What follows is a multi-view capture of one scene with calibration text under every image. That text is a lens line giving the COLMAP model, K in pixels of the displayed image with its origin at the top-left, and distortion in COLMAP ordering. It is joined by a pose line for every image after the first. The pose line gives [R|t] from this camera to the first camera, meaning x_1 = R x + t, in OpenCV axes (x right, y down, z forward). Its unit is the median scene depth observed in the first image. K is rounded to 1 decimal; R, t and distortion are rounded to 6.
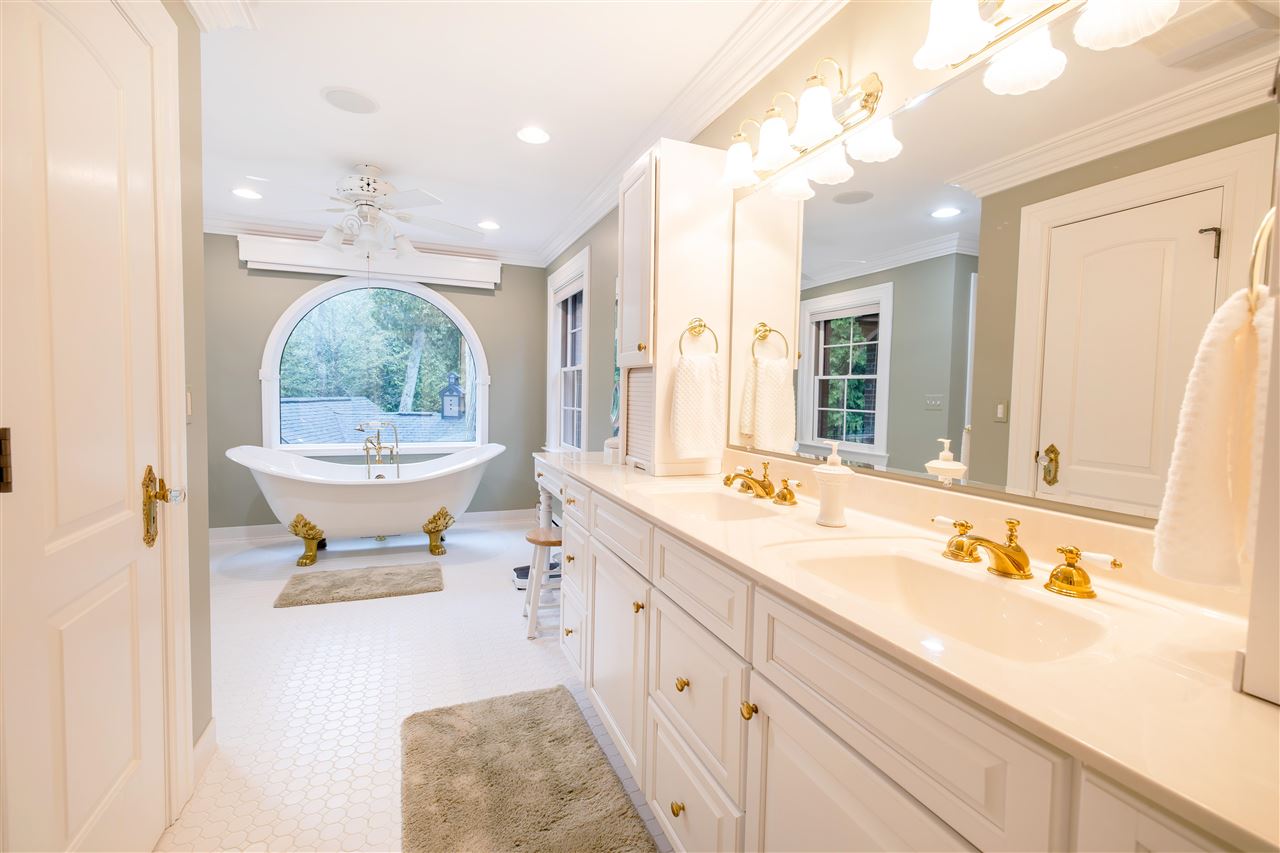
lens RADIAL K [[532.4, 0, 631.0], [0, 532.4, 419.4], [0, 0, 1]] dist [-0.008263, 0.000076]
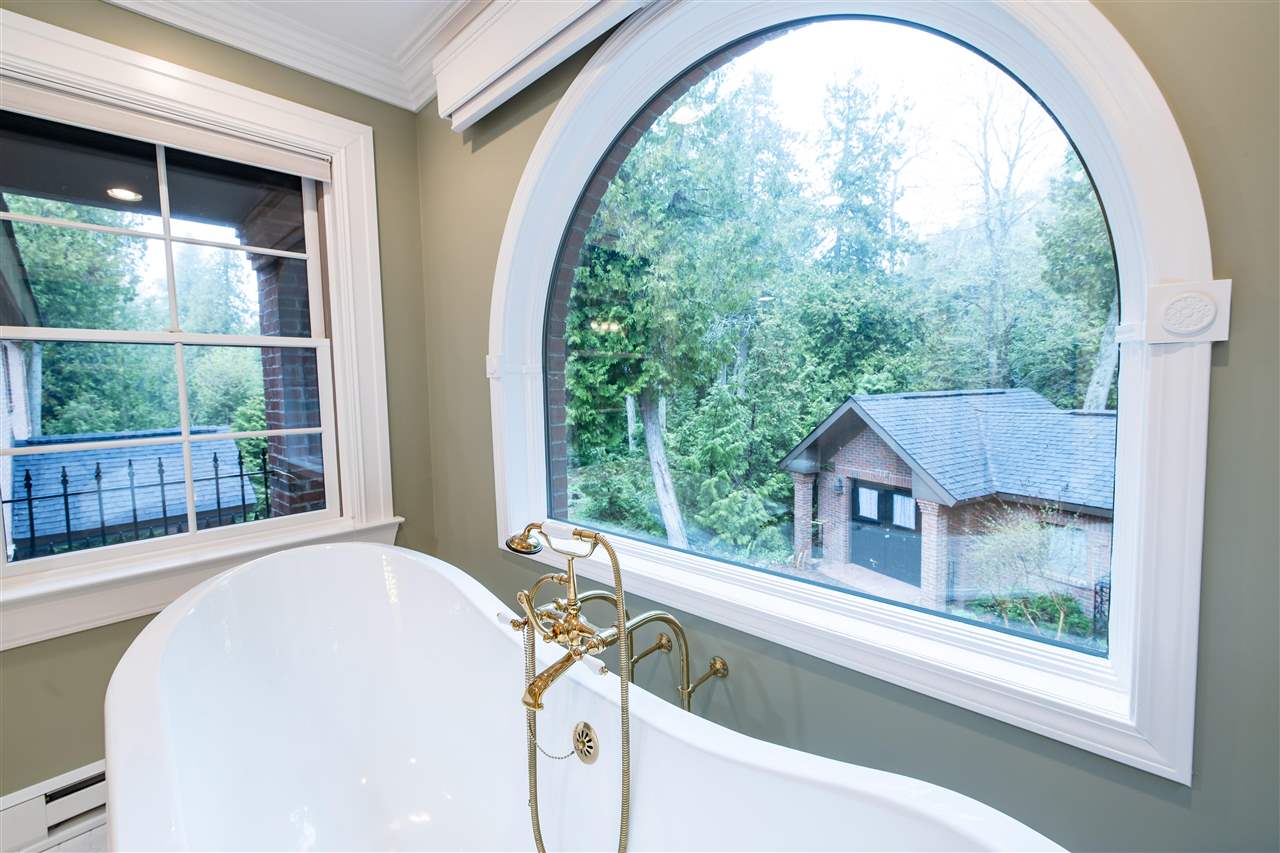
lens RADIAL K [[532.4, 0, 635.1], [0, 532.4, 421.6], [0, 0, 1]] dist [-0.008263, 0.000076]
pose [[0.413163, 0.033991, -0.910022, -0.055313], [-0.013762, 0.999422, 0.031082, -0.012639], [0.910553, -0.000318, 0.413392, 0.220054]]
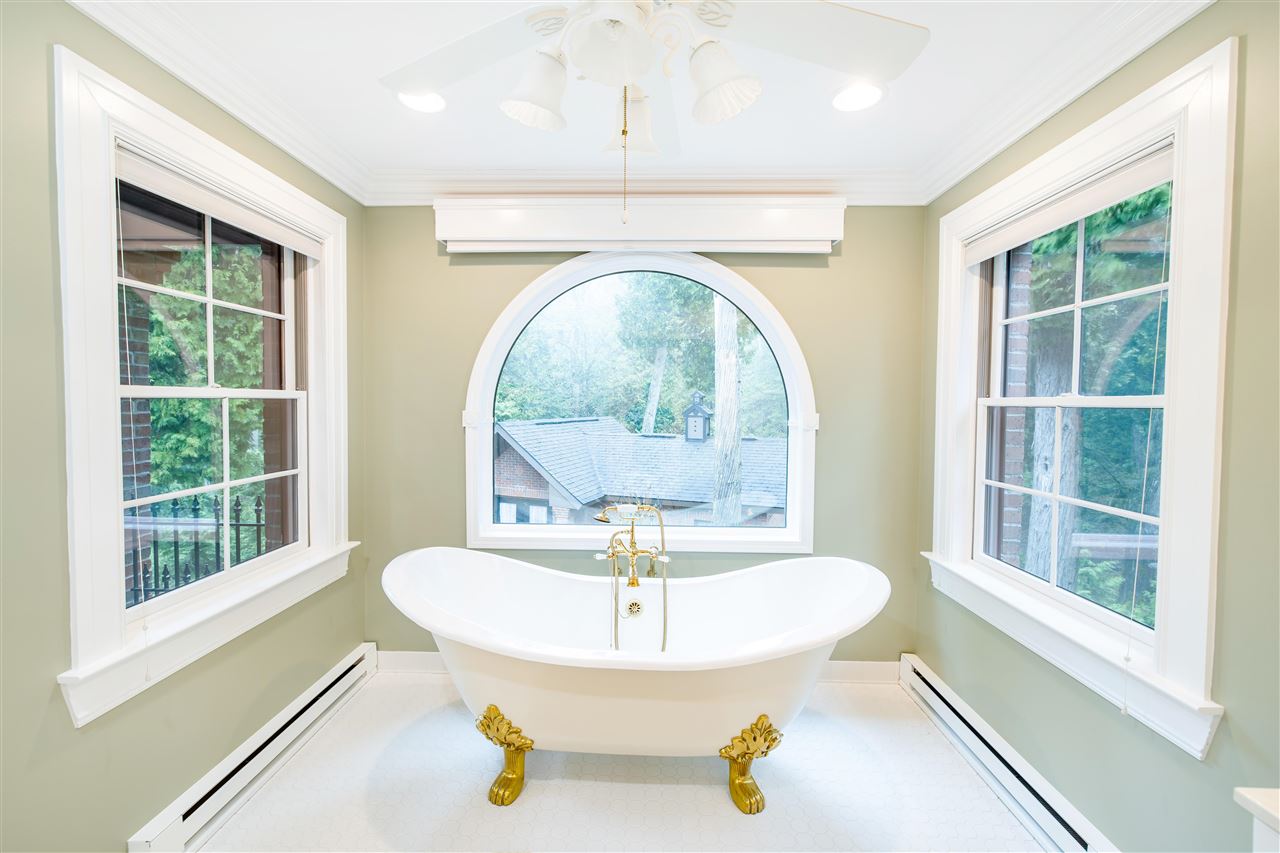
lens RADIAL K [[532.4, 0, 644.8], [0, 532.4, 420.7], [0, 0, 1]] dist [-0.008263, 0.000076]
pose [[0.920572, 0.001718, -0.390569, -0.059410], [-0.010697, 0.999726, -0.020817, -0.016929], [0.390426, 0.023342, 0.920338, 0.118156]]
